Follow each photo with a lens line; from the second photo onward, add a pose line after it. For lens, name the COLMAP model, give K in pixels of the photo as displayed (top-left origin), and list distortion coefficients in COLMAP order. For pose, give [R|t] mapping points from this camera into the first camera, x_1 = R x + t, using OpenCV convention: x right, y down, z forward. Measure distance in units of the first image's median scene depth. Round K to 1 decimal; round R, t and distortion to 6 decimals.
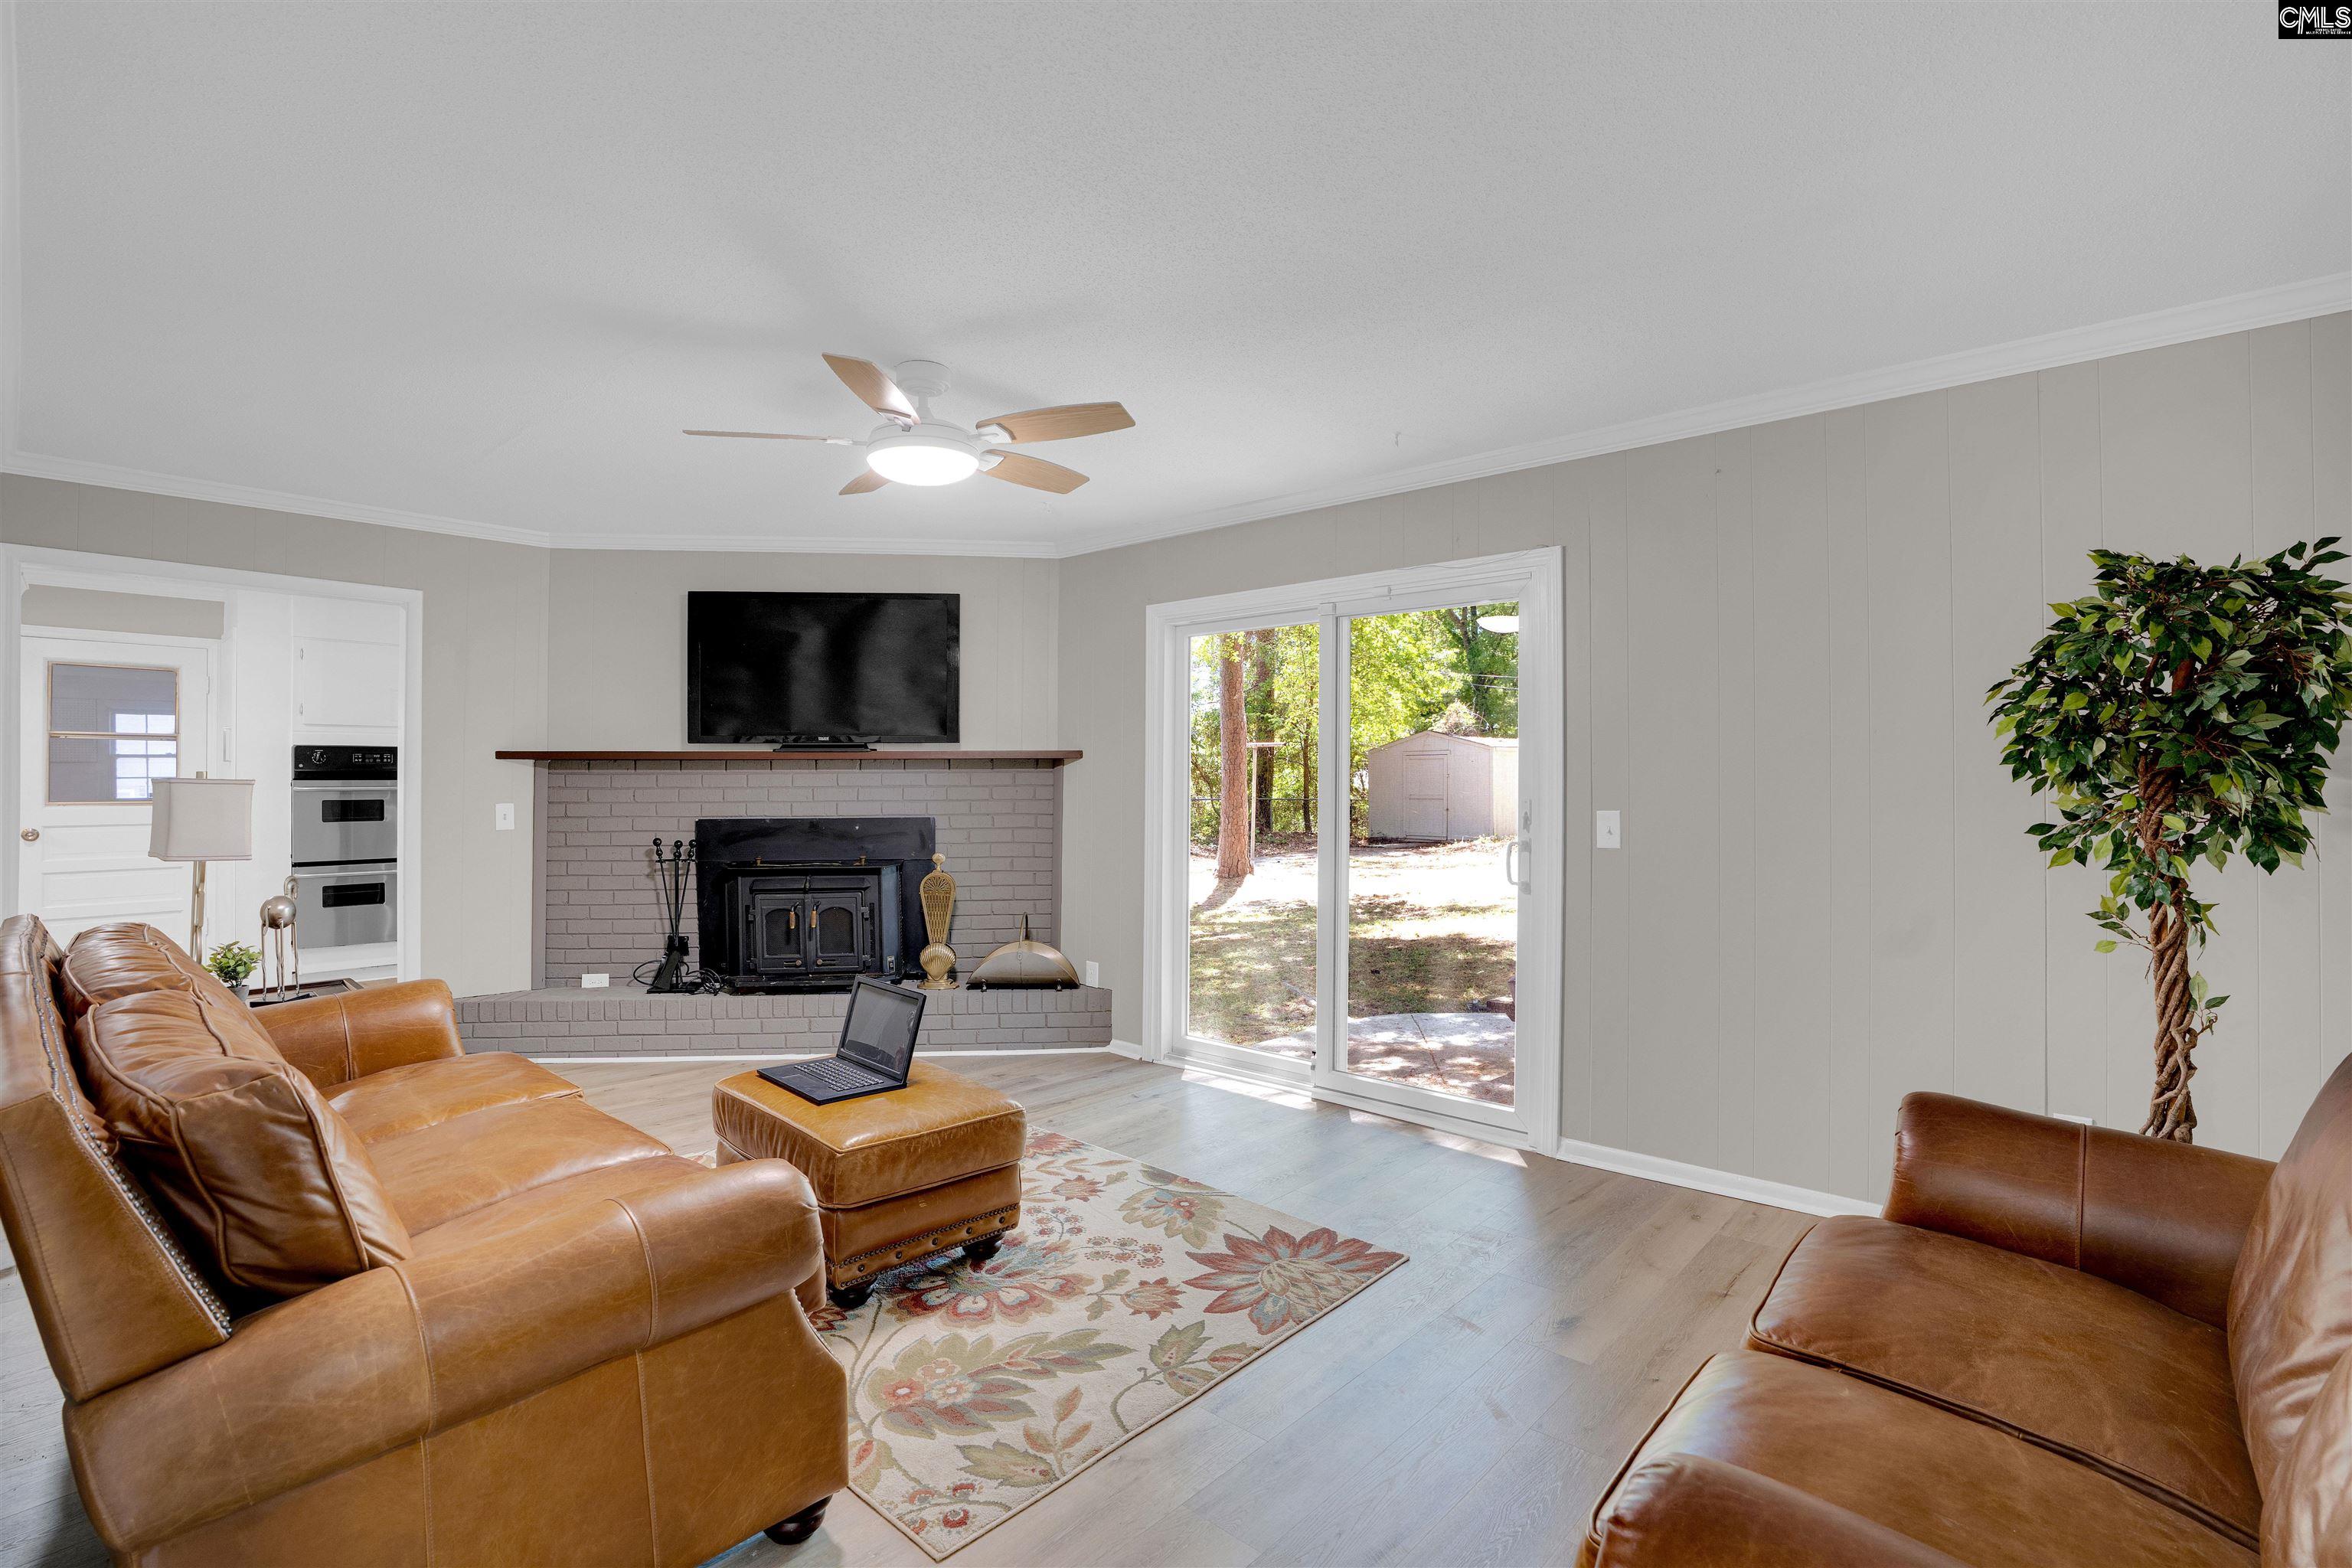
lens RADIAL K [[1086.3, 0, 1189.2], [0, 1086.3, 775.4], [0, 0, 1]] dist [-0.045977, 0.011976]
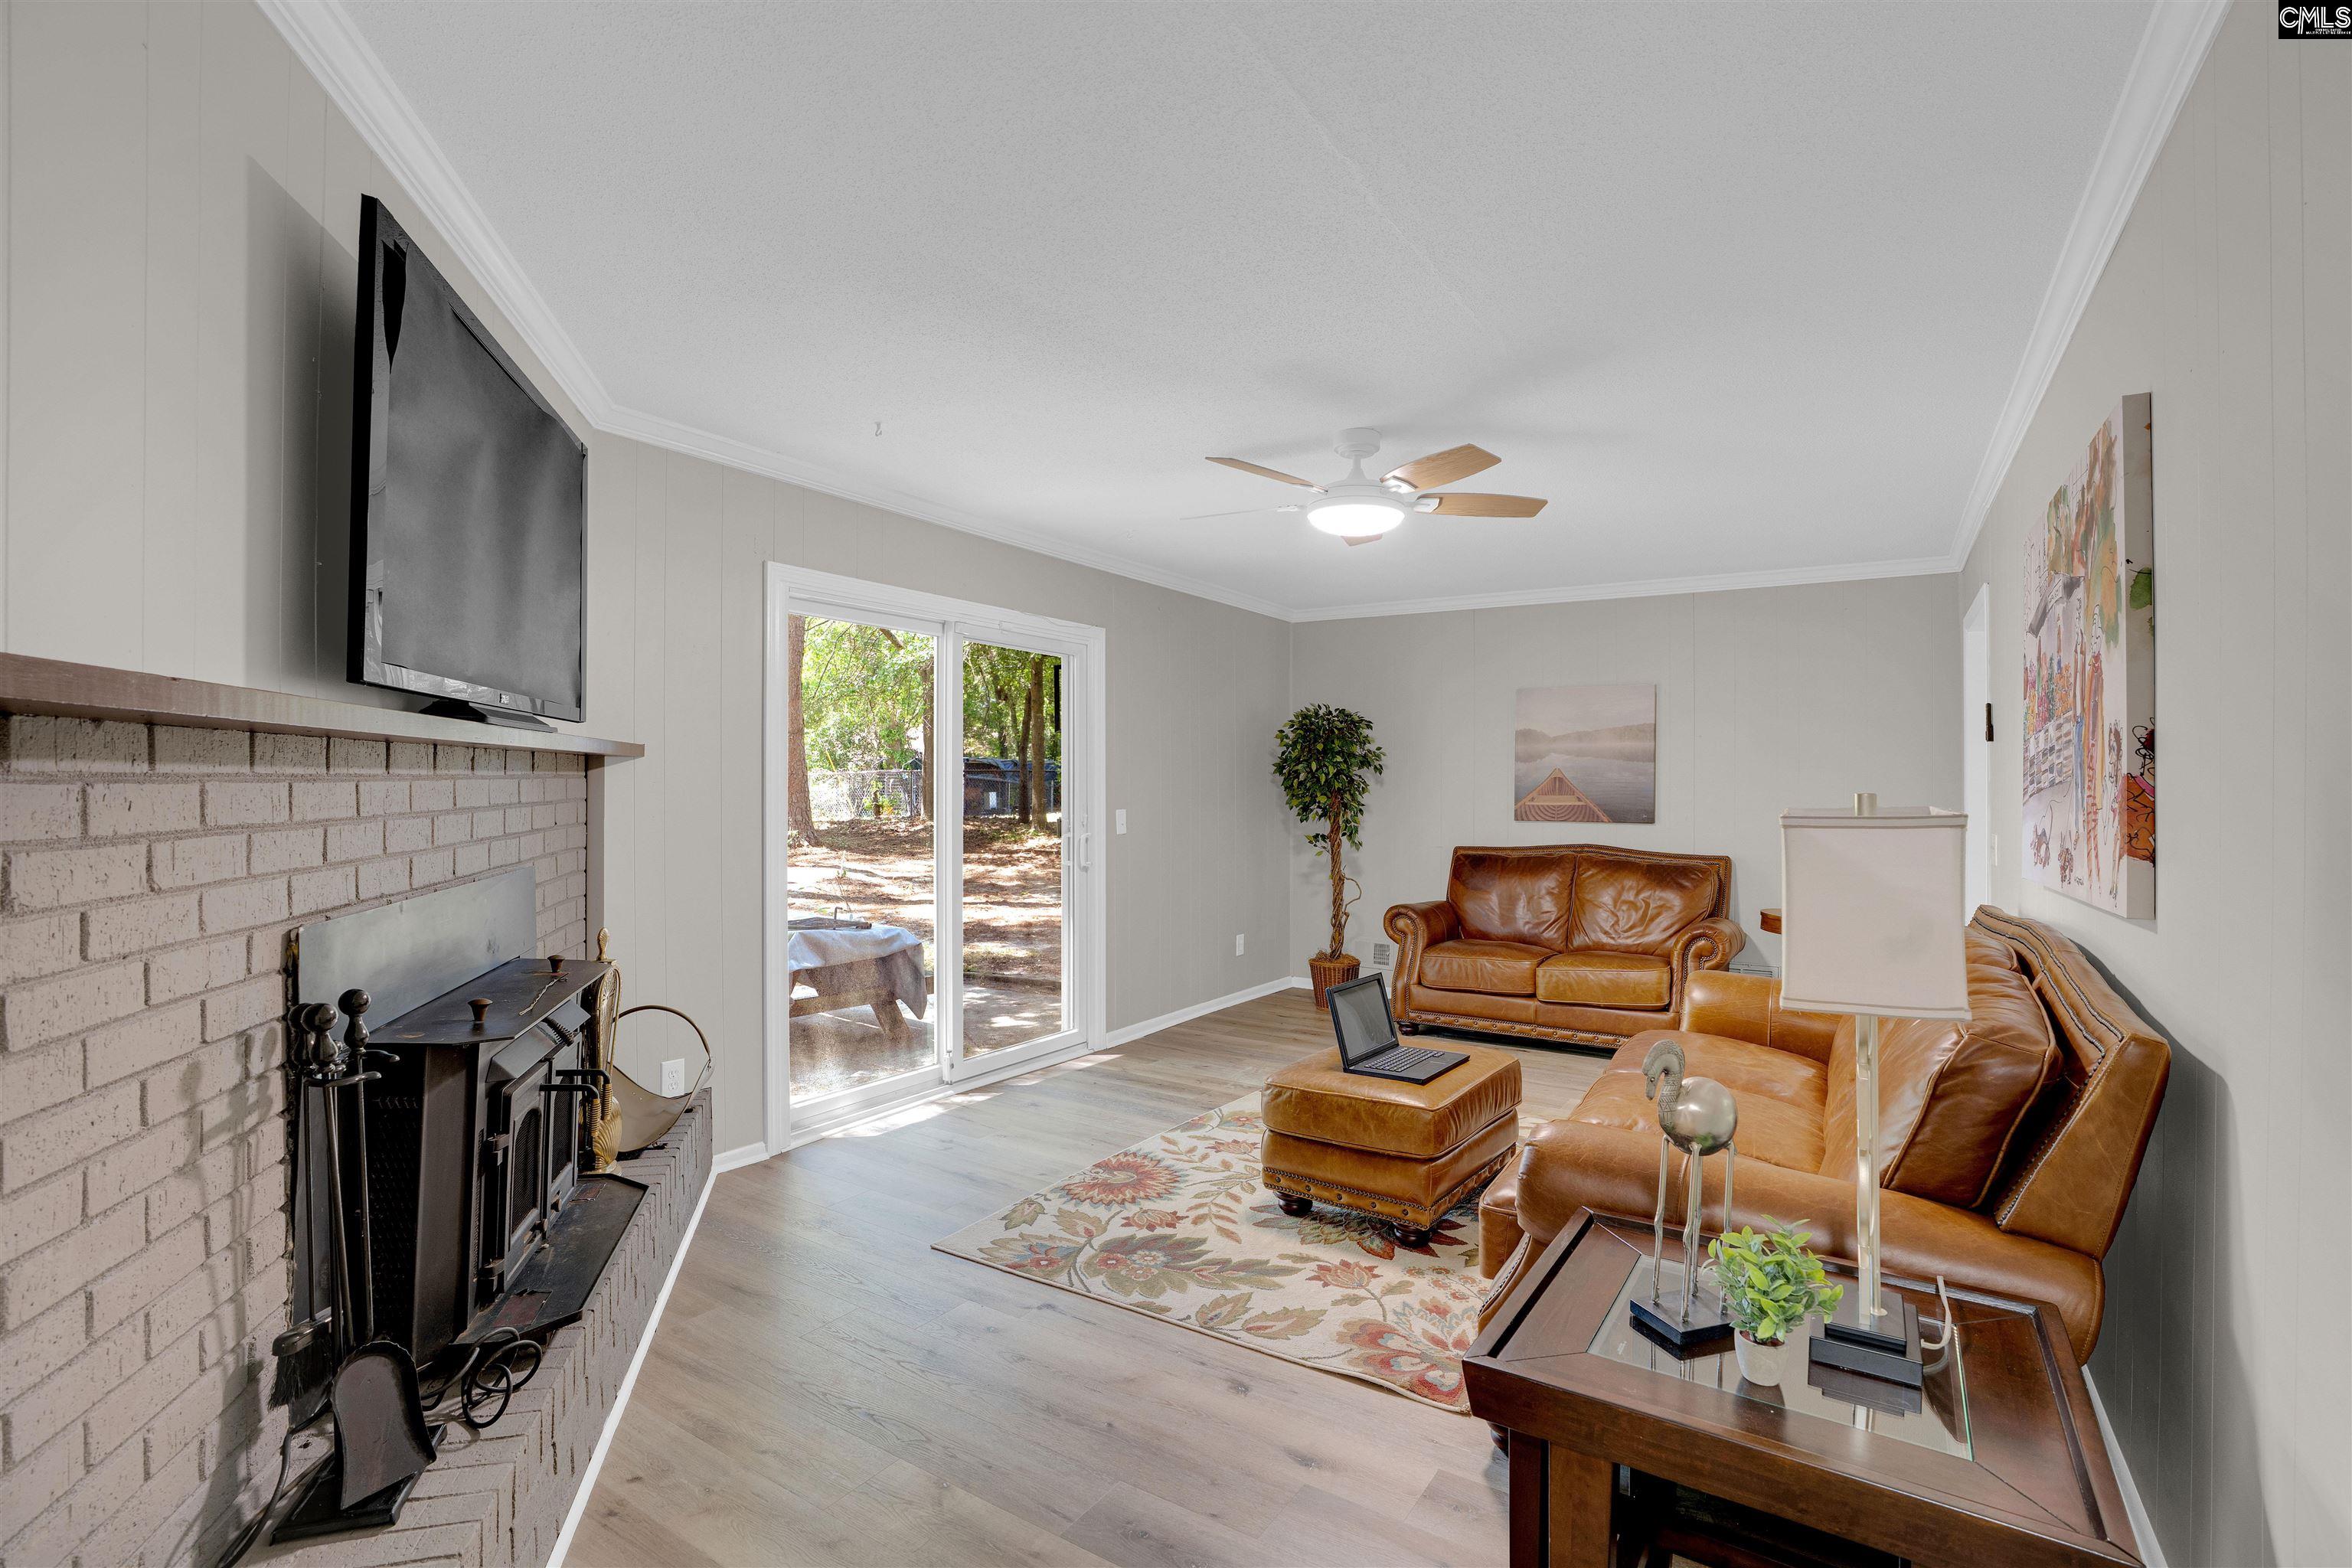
lens RADIAL K [[1086.3, 0, 1165.0], [0, 1086.3, 788.4], [0, 0, 1]] dist [-0.045977, 0.011976]
pose [[-0.133554, 0.004923, 0.991029, -0.834470], [-0.014765, 0.999867, -0.006956, 0.002895], [-0.990932, -0.015561, -0.133463, 0.823321]]
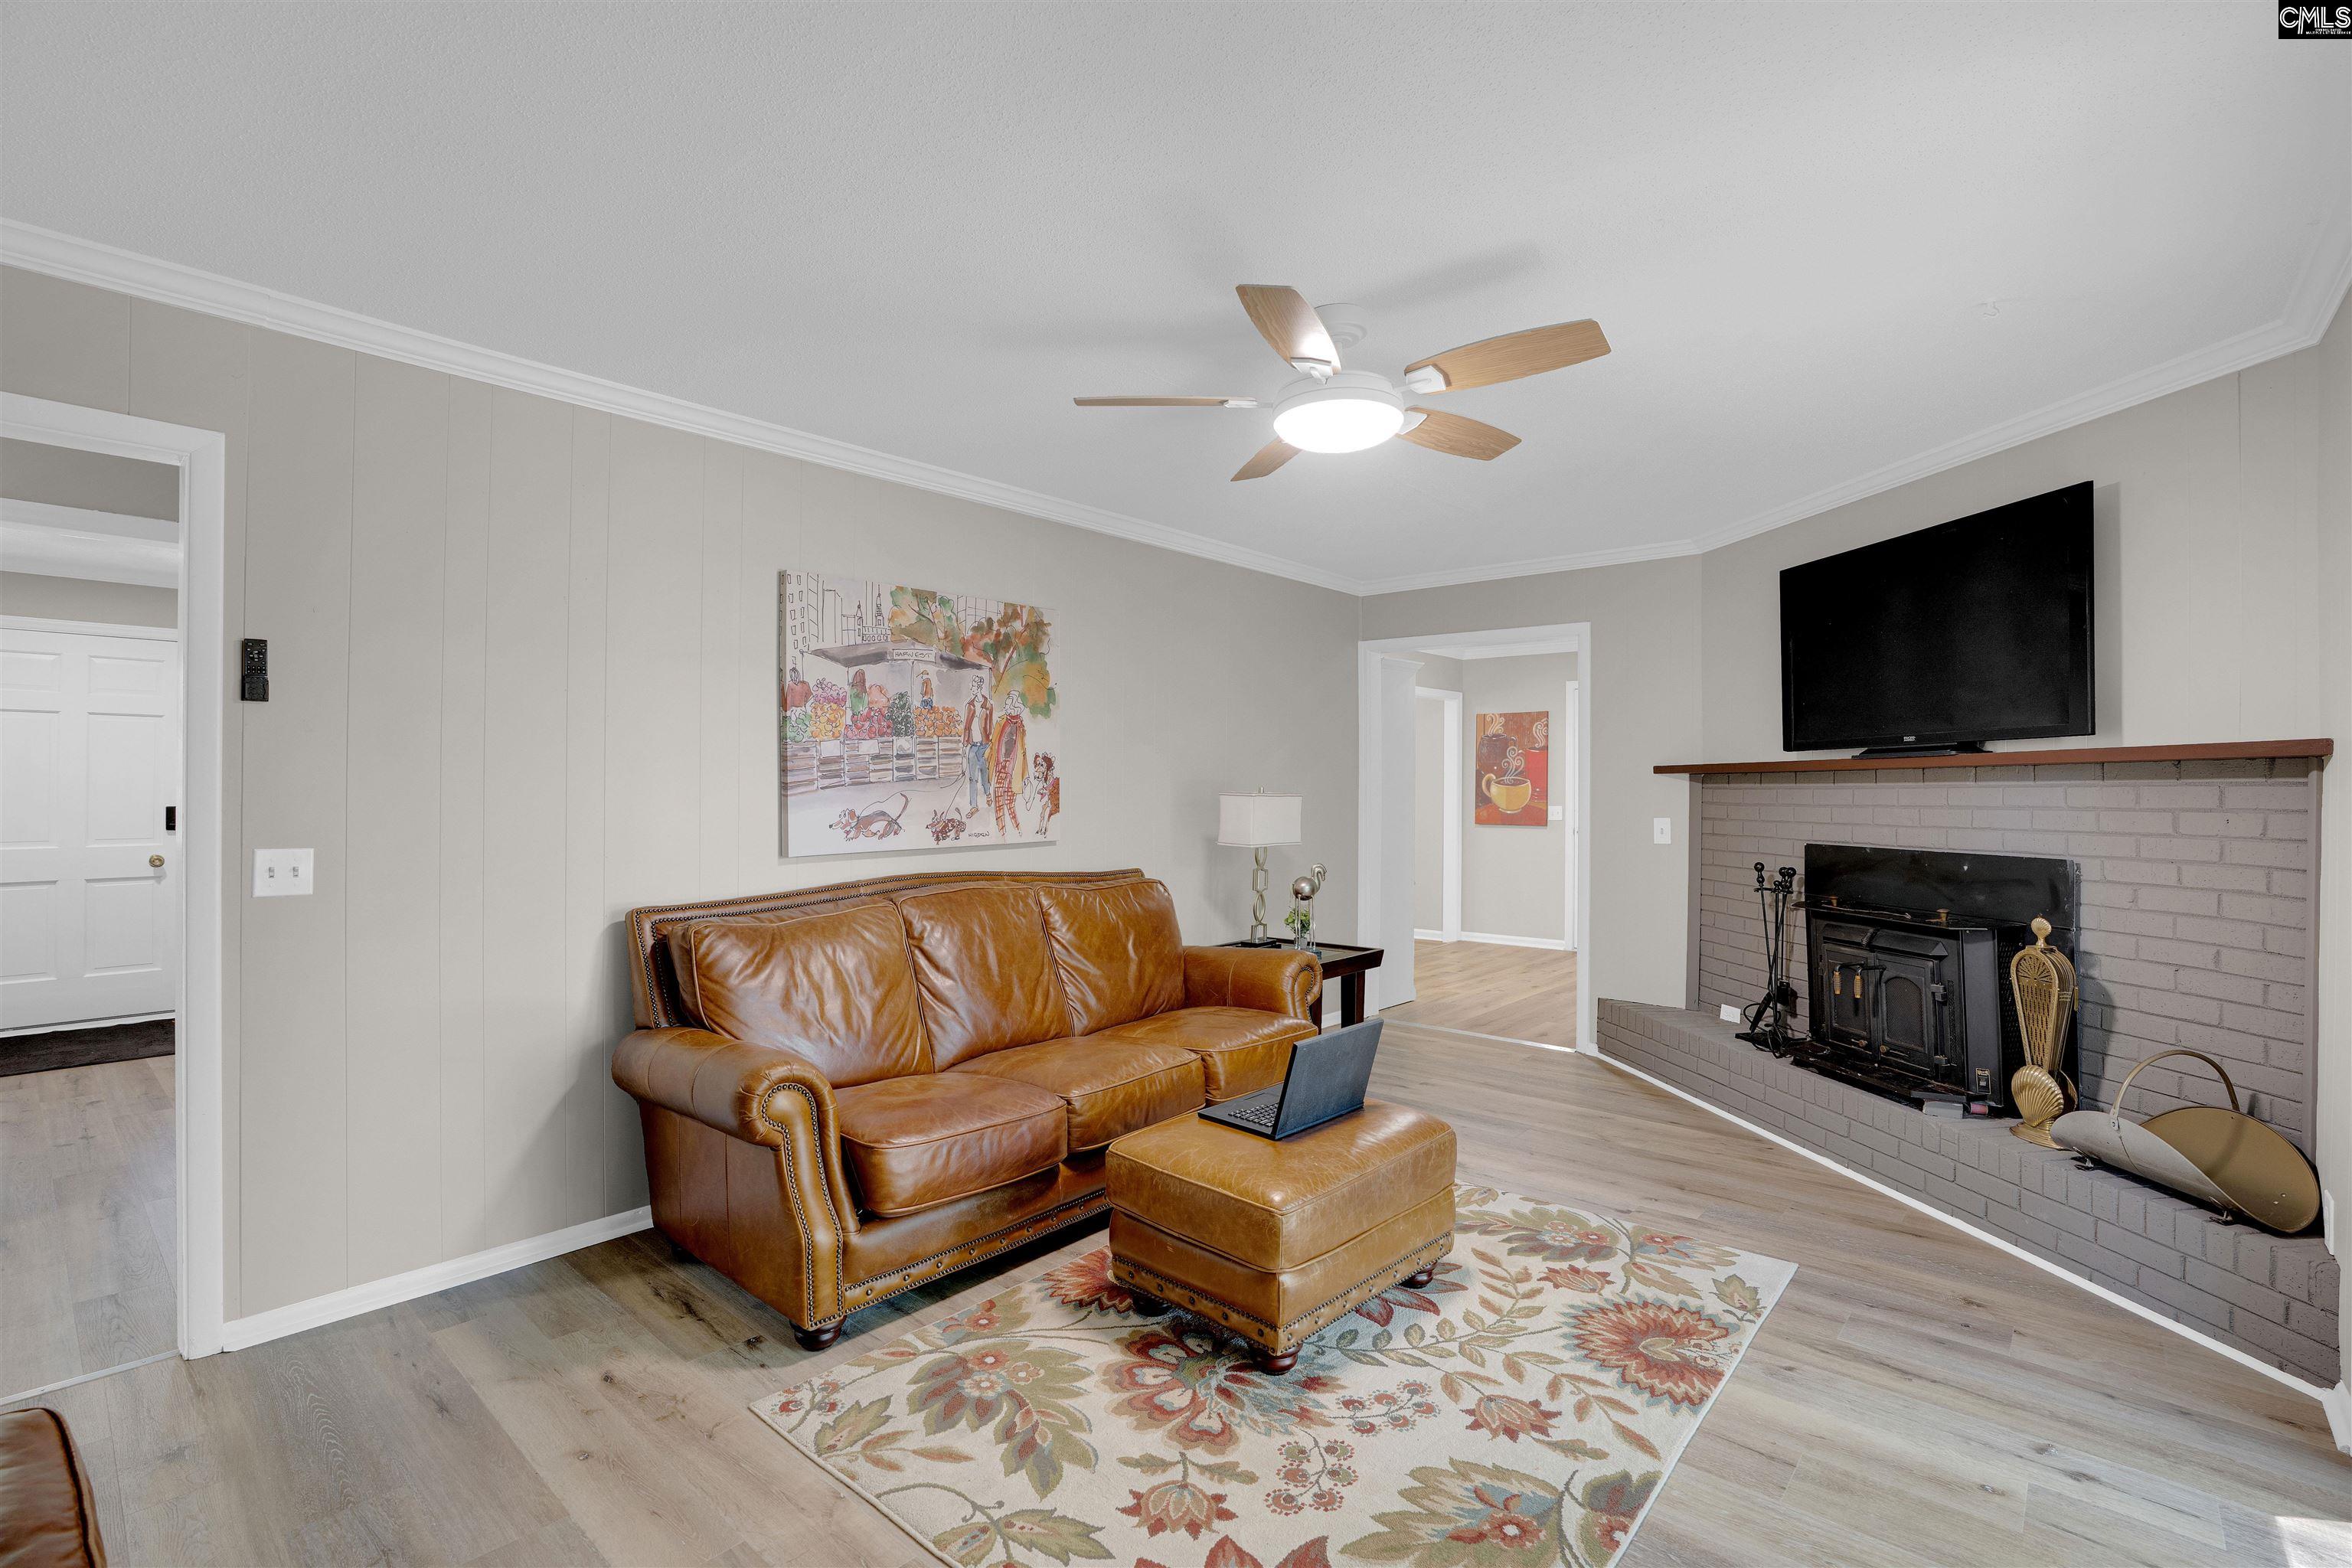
lens RADIAL K [[1086.3, 0, 1182.3], [0, 1086.3, 782.1], [0, 0, 1]] dist [-0.045977, 0.011976]
pose [[0.006368, -0.005423, -0.999965, 0.368881], [0.002804, 0.999981, -0.005405, -0.003063], [0.999976, -0.002769, 0.006383, 0.529726]]
